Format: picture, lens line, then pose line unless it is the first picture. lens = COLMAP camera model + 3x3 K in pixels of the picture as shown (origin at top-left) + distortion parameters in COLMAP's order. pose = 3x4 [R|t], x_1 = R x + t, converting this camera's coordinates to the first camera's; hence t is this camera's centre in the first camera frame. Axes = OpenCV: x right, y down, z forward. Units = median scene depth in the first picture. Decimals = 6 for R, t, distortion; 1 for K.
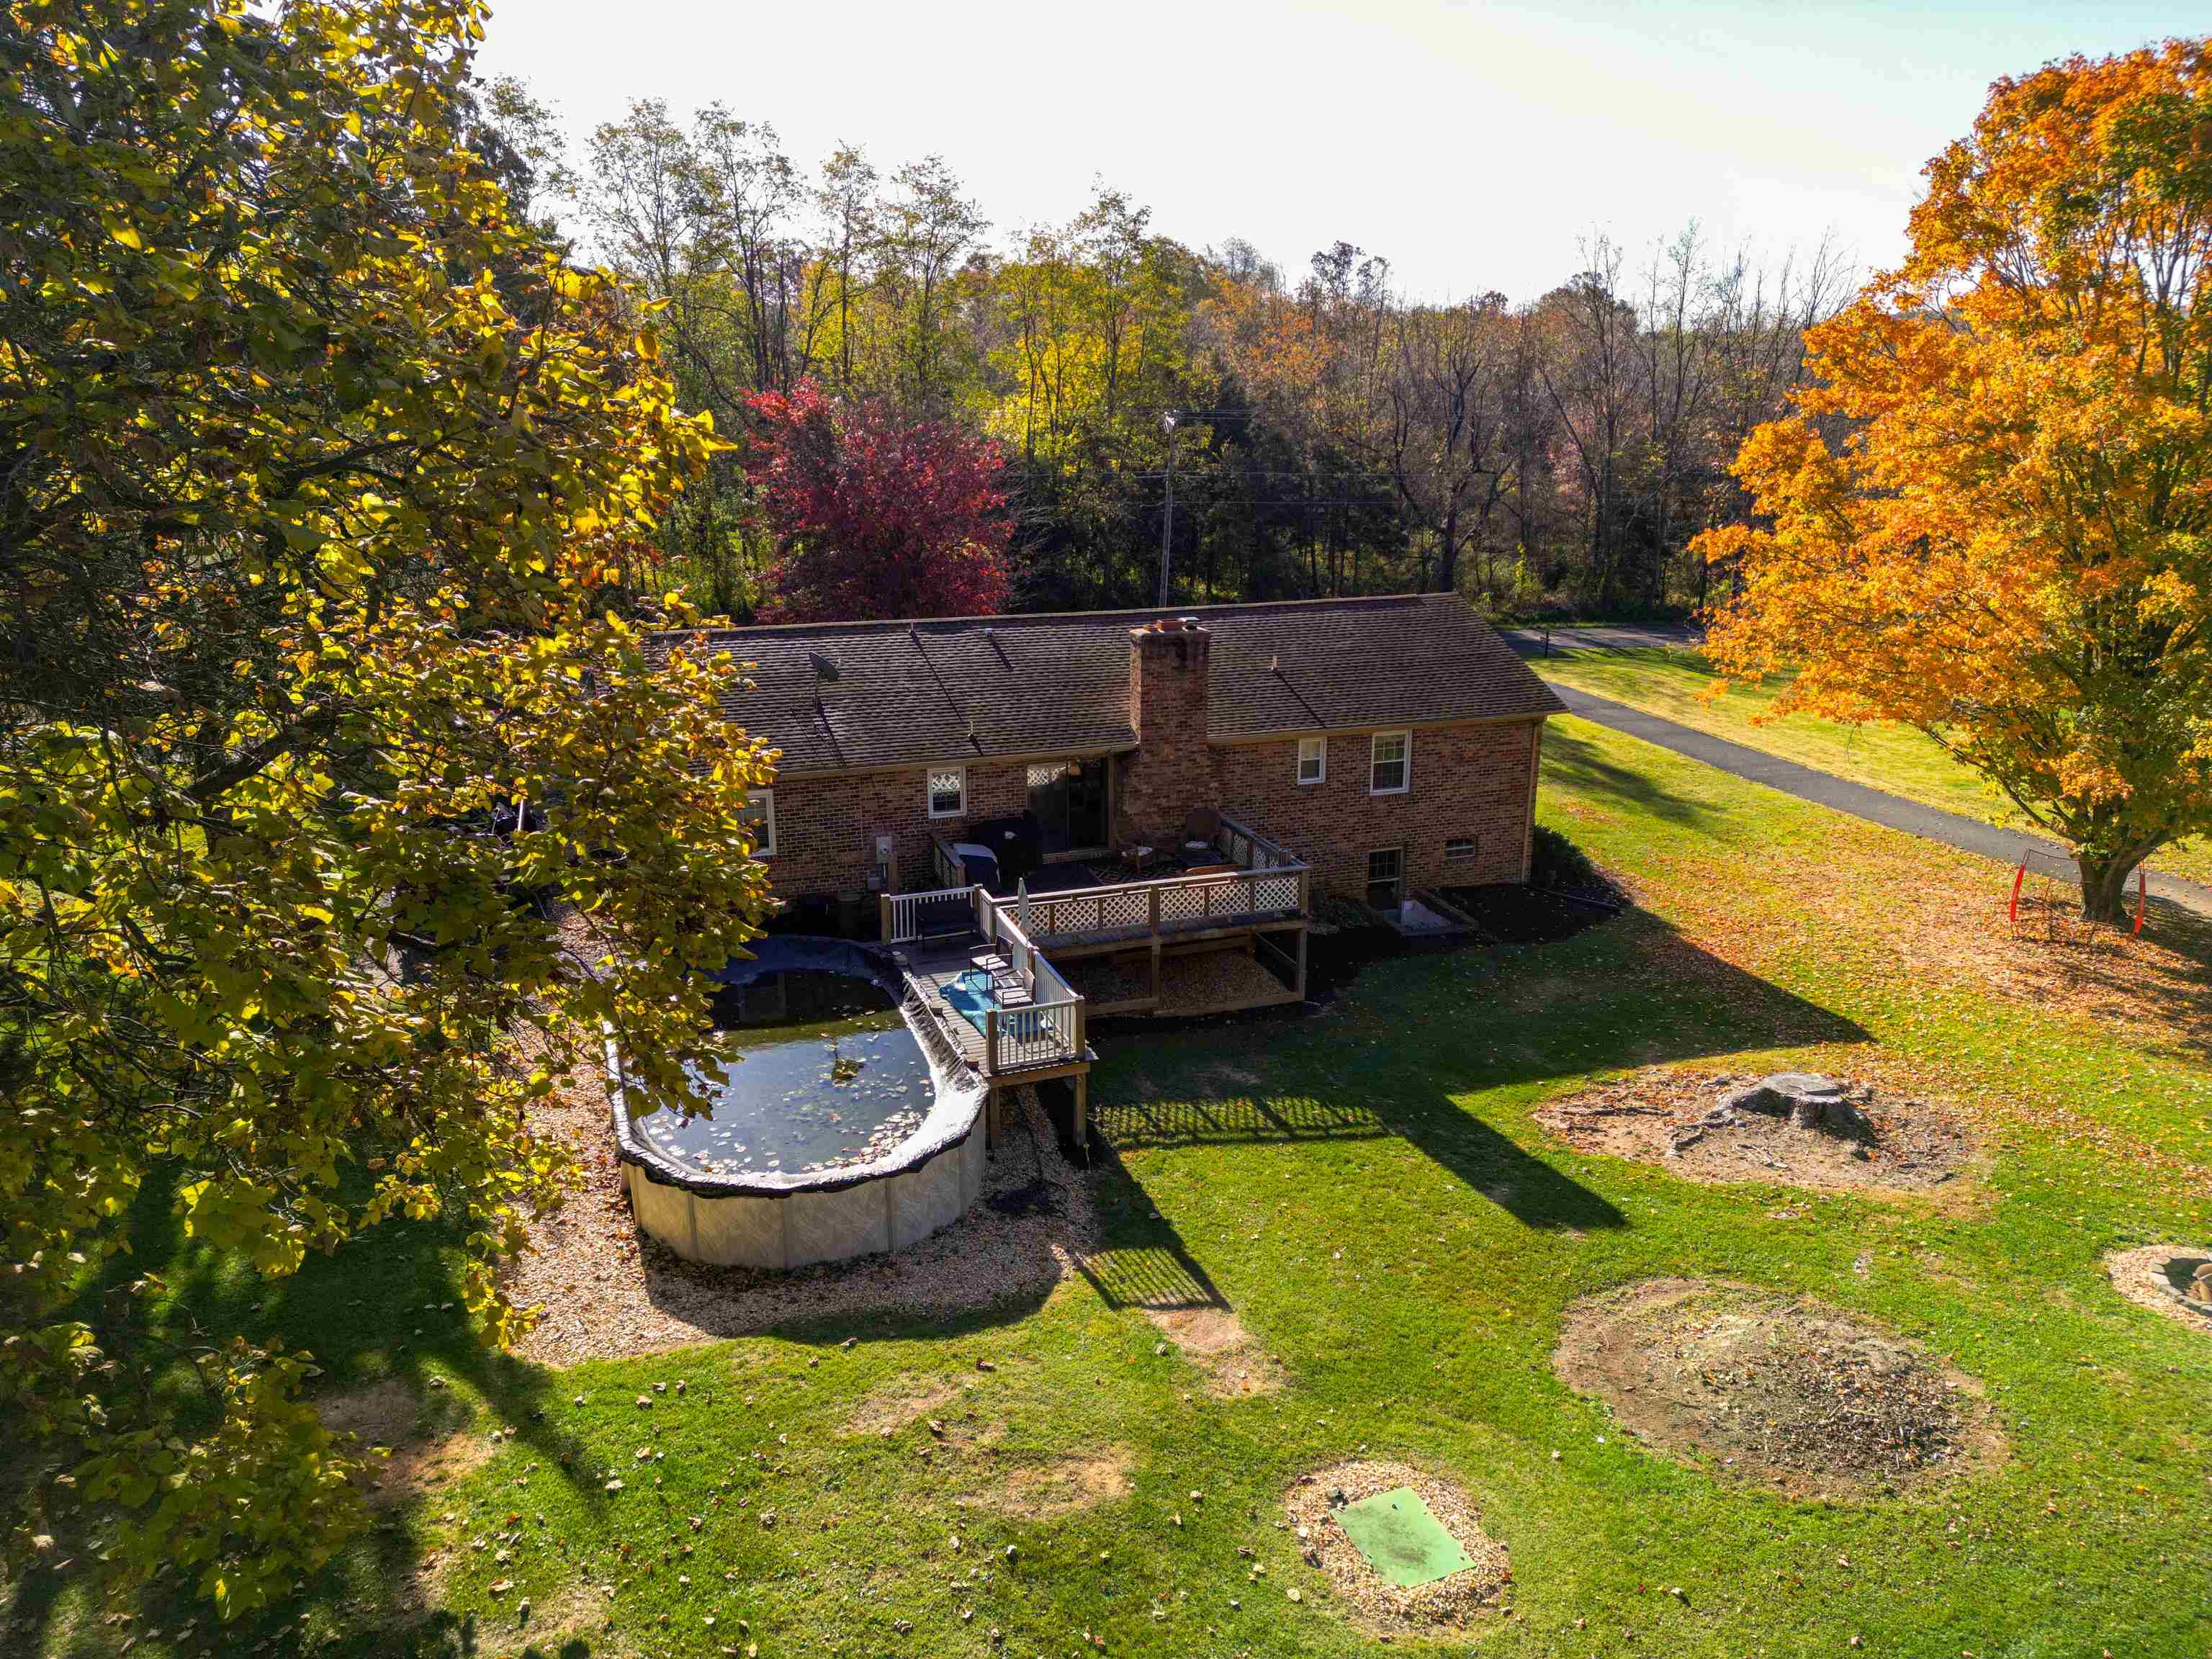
lens RADIAL K [[1534.7, 0, 1111.6], [0, 1534.7, 827.6], [0, 0, 1]] dist [0.065976, -0.052768]
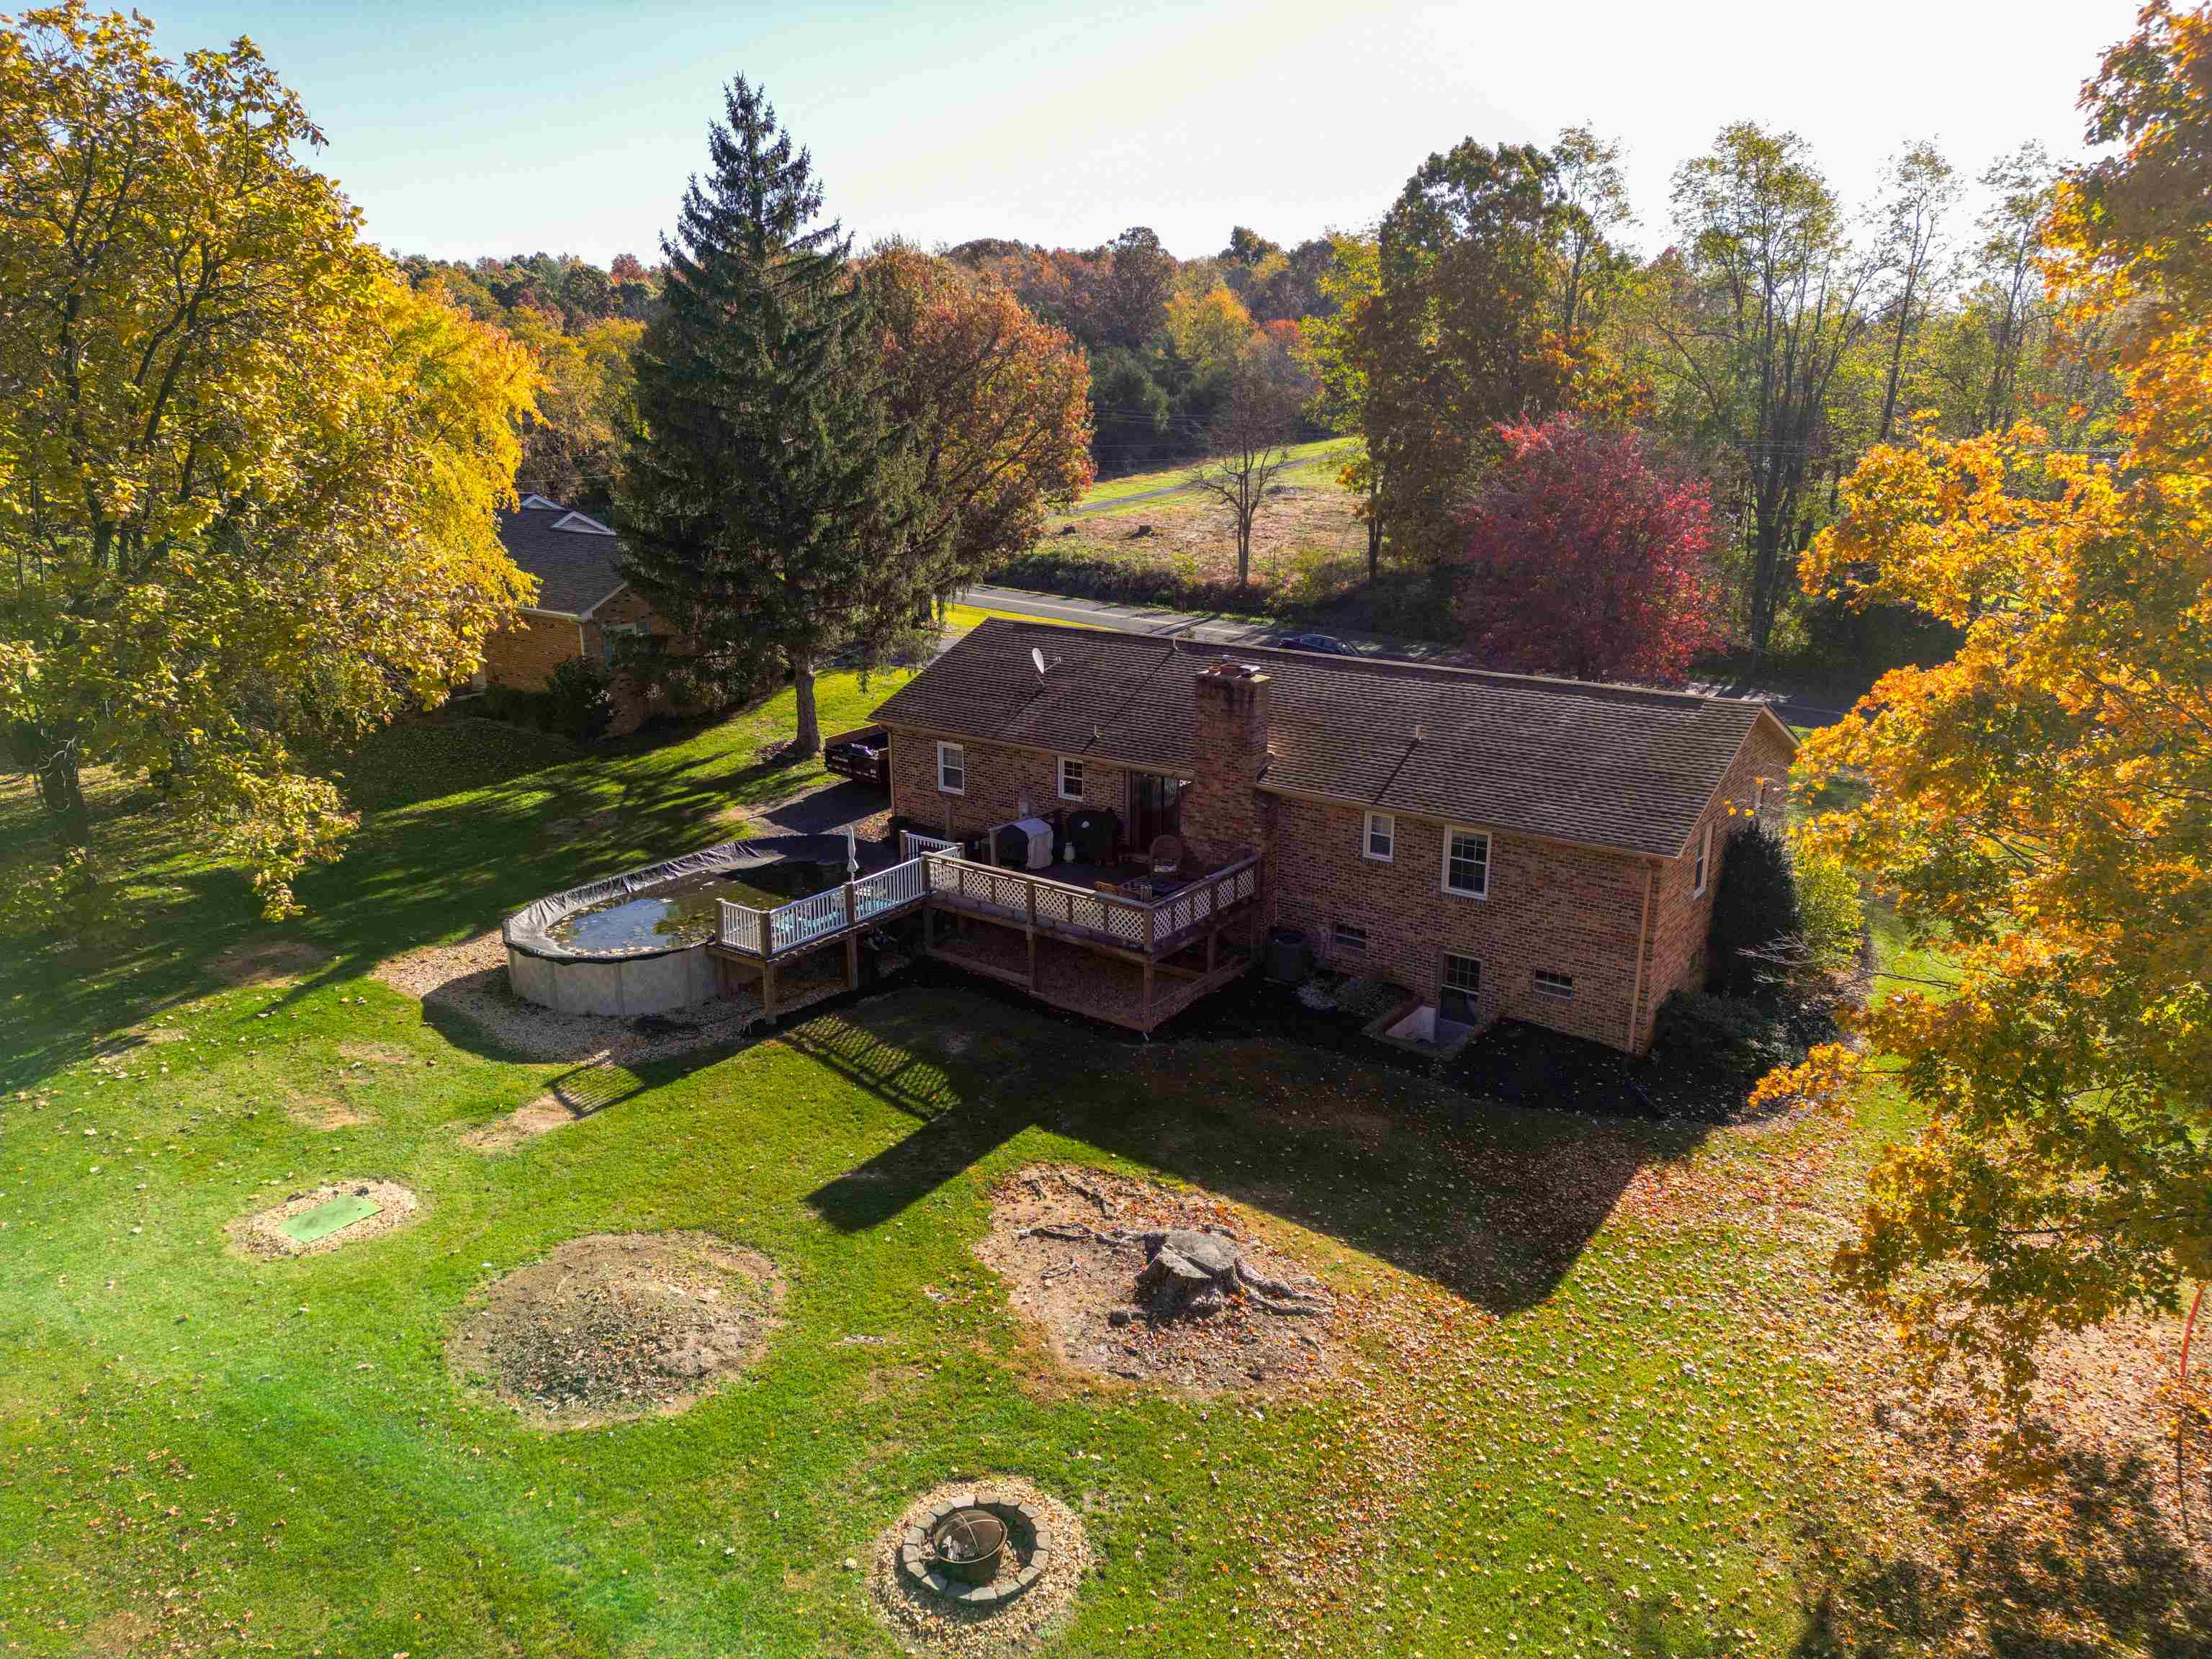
lens RADIAL K [[1534.7, 0, 1112.3], [0, 1534.7, 830.1], [0, 0, 1]] dist [0.065976, -0.052768]
pose [[0.562270, 0.229887, -0.794358, 1.049854], [-0.228332, 0.966399, 0.118056, -0.161121], [0.794807, 0.114998, 0.595867, 0.391520]]
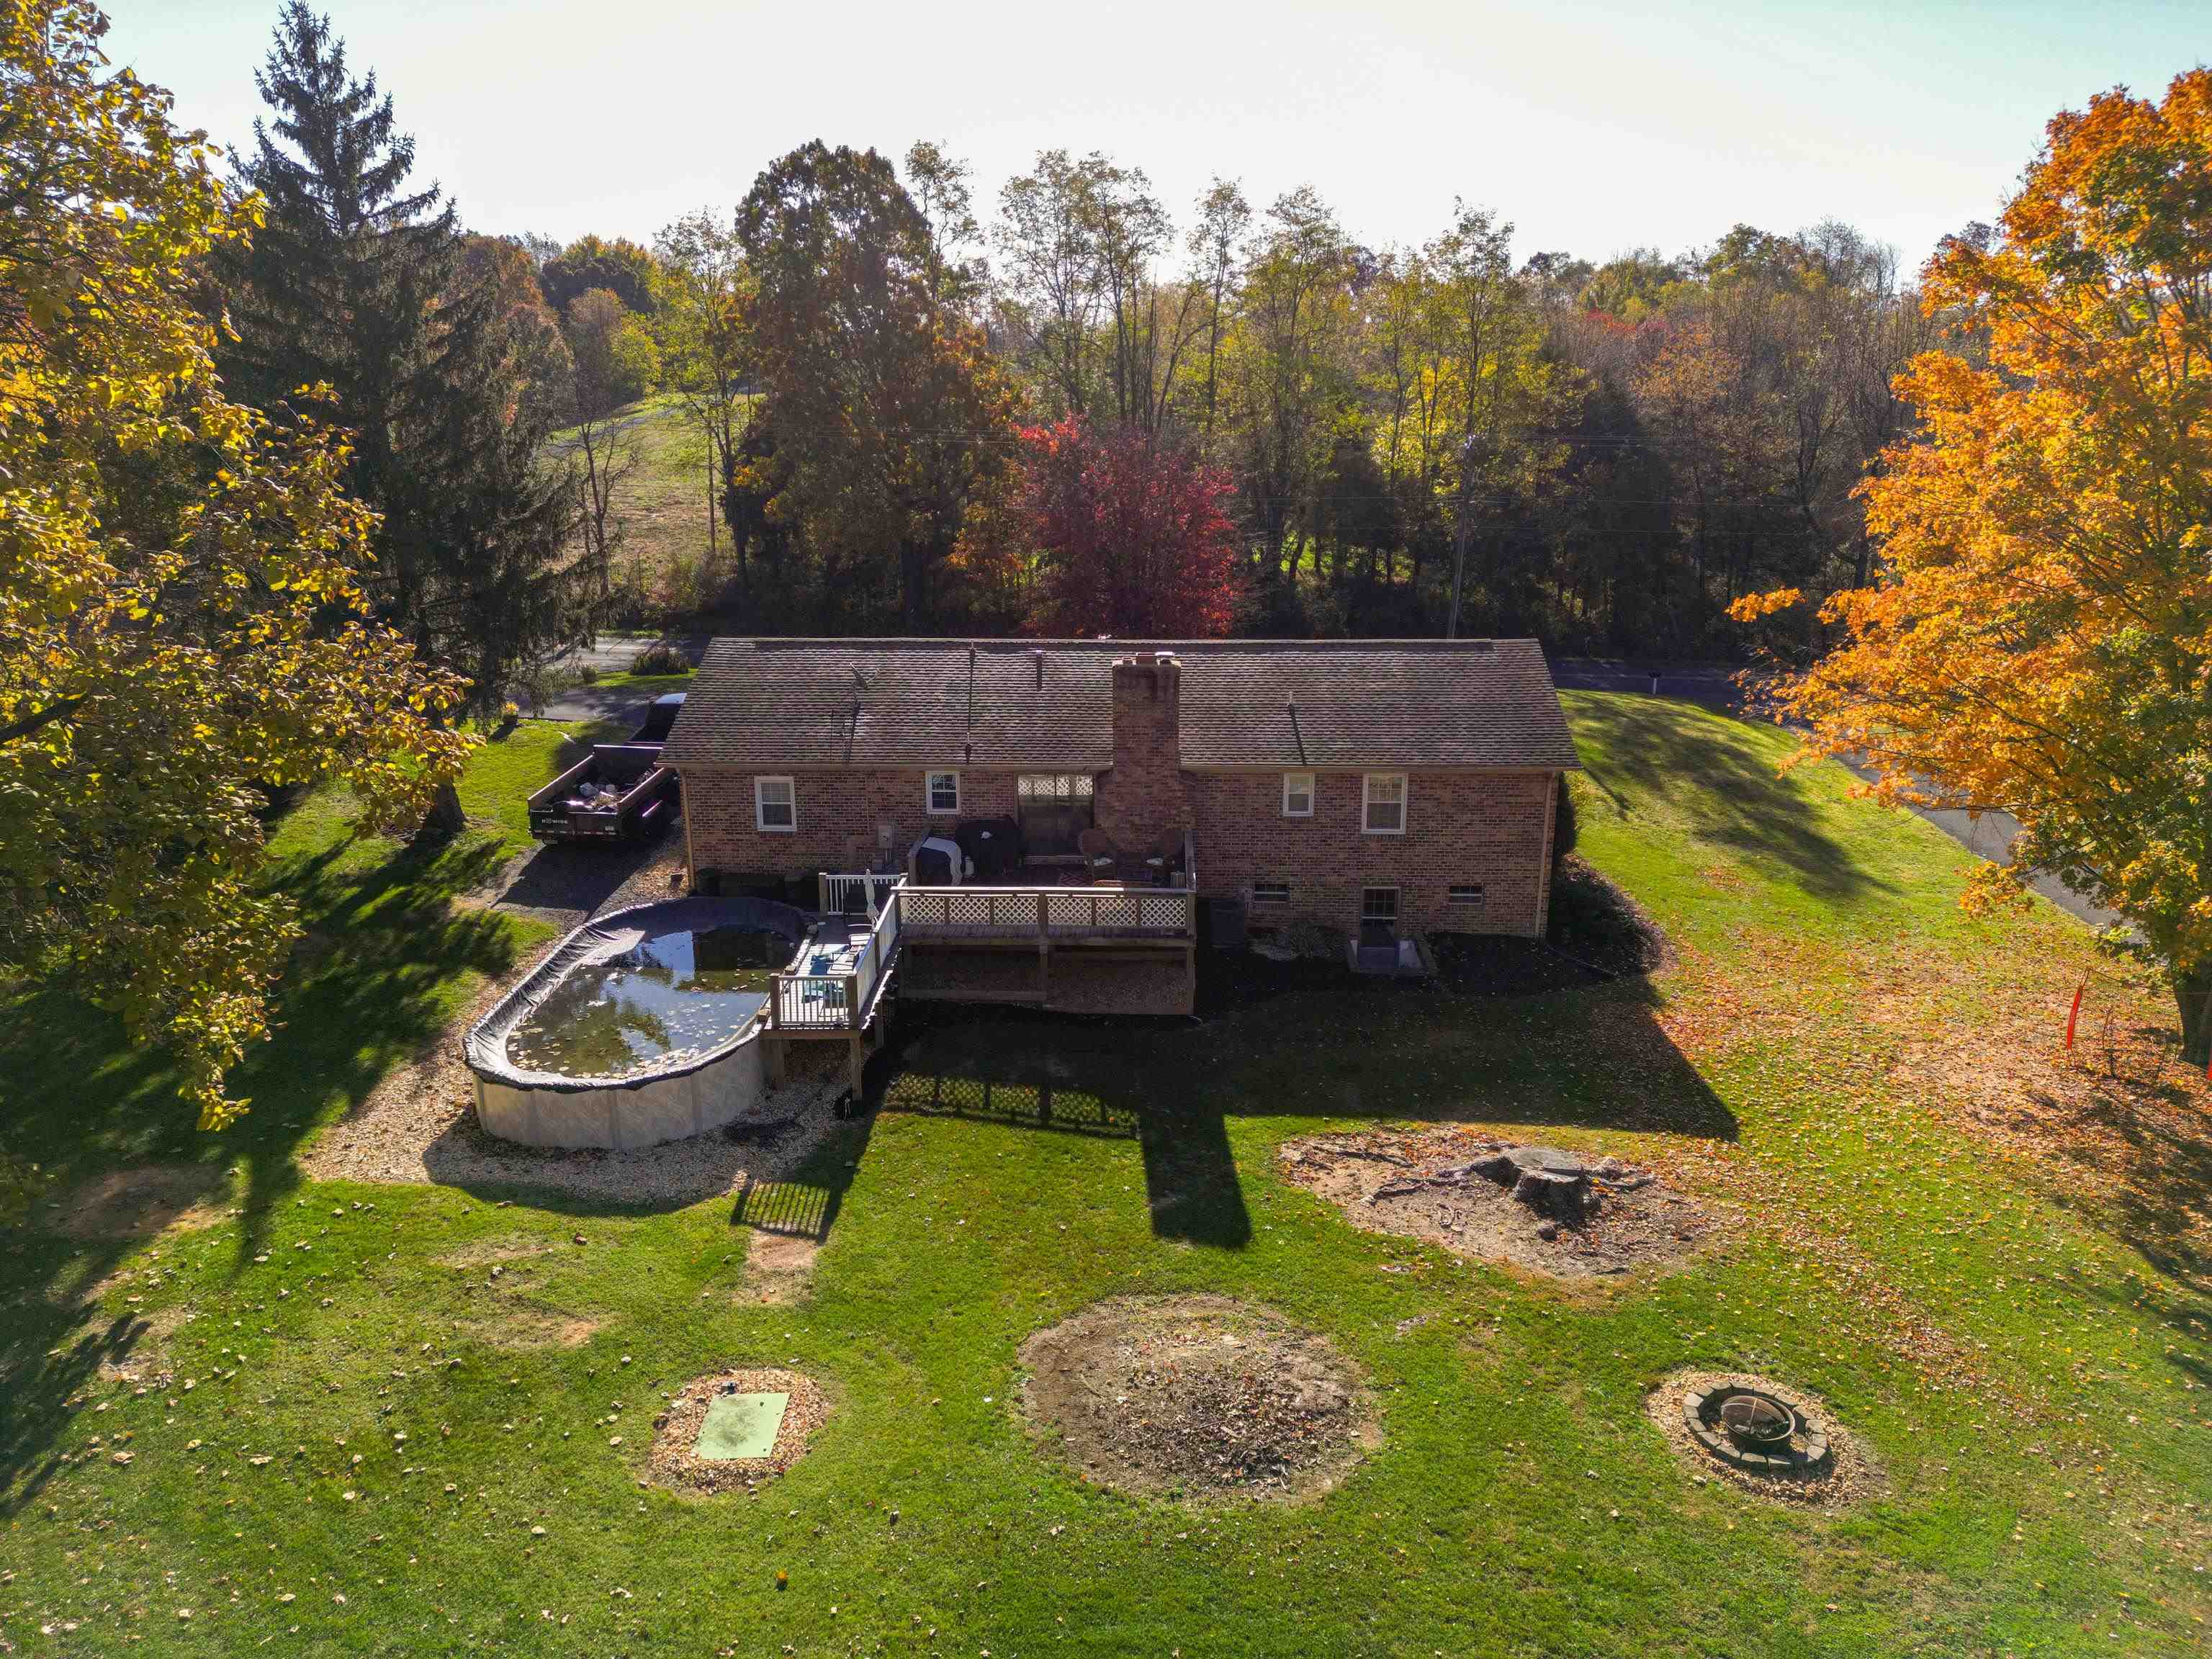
lens RADIAL K [[1534.7, 0, 1113.3], [0, 1534.7, 830.2], [0, 0, 1]] dist [0.065976, -0.052768]
pose [[0.930809, 0.098046, -0.352109, 0.504383], [-0.097407, 0.995052, 0.019578, -0.036336], [0.352287, 0.016074, 0.935754, -0.027016]]
